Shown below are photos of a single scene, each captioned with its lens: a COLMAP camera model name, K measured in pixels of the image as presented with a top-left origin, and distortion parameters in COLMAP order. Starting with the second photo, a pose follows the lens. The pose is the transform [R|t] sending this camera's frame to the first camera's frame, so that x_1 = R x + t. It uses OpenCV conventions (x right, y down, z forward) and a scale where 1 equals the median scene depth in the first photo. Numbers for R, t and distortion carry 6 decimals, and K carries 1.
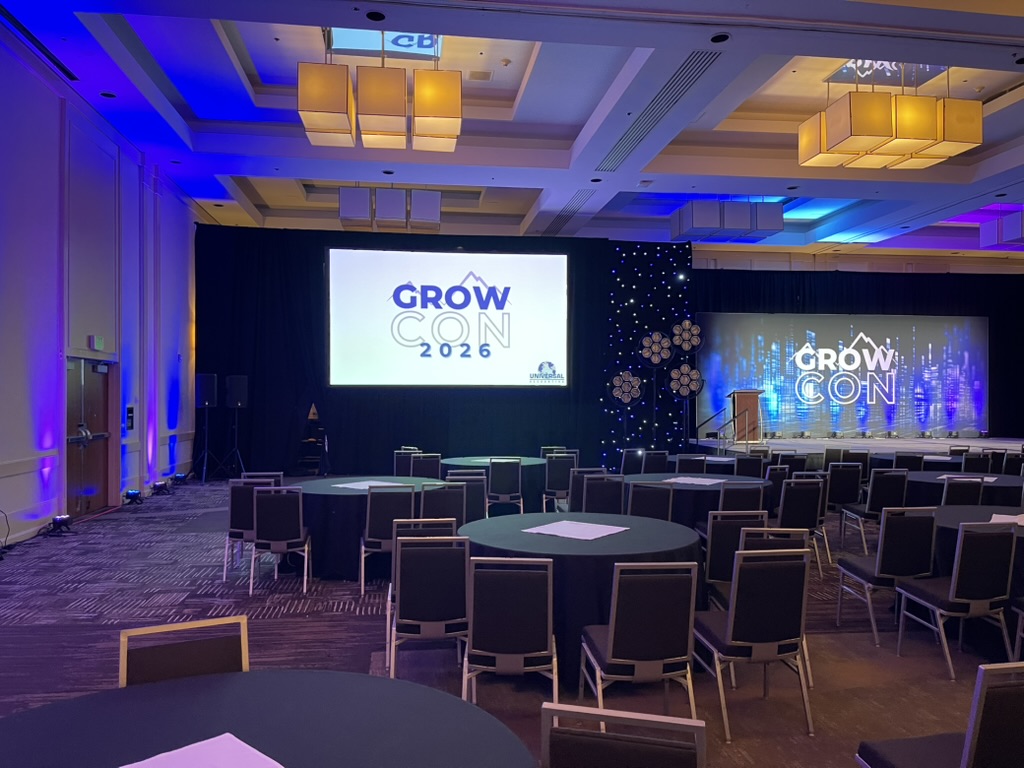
lens RADIAL K [[772.7, 0, 511.5], [0, 772.7, 385.5], [0, 0, 1]] dist [0.062645, -0.018700]
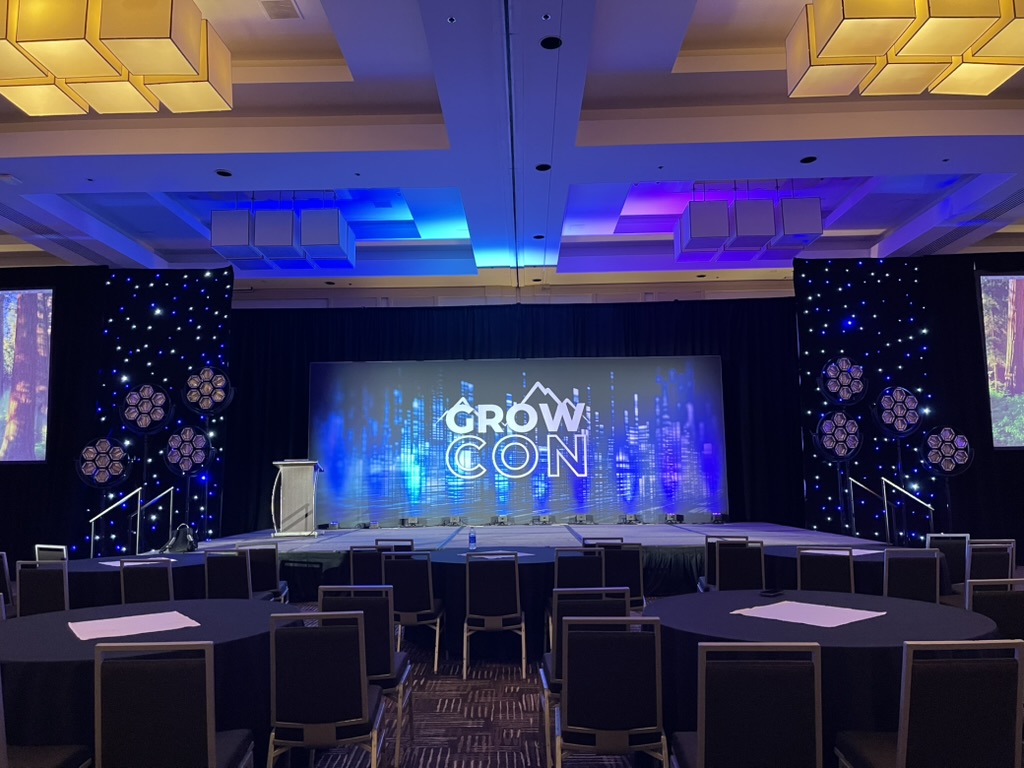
lens RADIAL K [[772.7, 0, 509.4], [0, 772.7, 381.9], [0, 0, 1]] dist [0.062645, -0.018700]
pose [[0.987326, -0.037647, -0.154176, 0.536949], [0.019411, 0.992809, -0.118124, 0.019593], [0.157514, 0.113634, 0.980957, 0.268055]]
